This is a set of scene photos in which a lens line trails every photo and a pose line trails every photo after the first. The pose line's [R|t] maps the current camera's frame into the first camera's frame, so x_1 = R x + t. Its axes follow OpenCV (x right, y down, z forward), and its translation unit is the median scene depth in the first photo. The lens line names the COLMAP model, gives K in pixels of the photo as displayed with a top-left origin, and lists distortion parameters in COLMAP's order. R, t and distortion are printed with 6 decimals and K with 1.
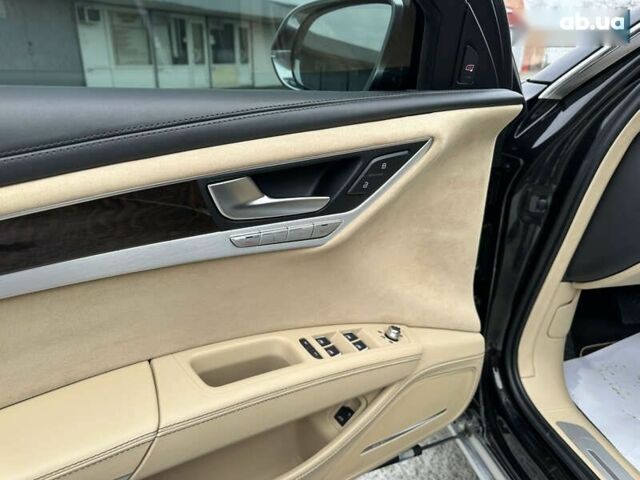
lens RADIAL K [[453.4, 0, 320.0], [0, 453.4, 240.0], [0, 0, 1]] dist [0.096900, -0.159100]
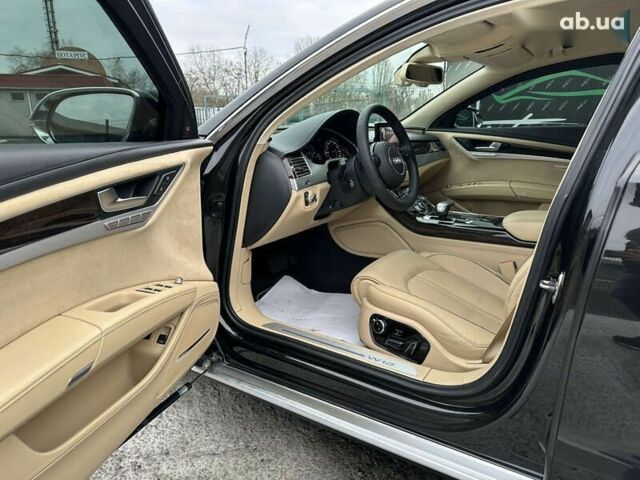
lens RADIAL K [[453.4, 0, 320.0], [0, 453.4, 240.0], [0, 0, 1]] dist [0.096900, -0.159100]
pose [[0.690991, -0.196027, 0.695777, -0.703464], [0.275937, 0.961170, -0.003241, 0.236013], [-0.668124, 0.194231, 0.718251, -0.668301]]
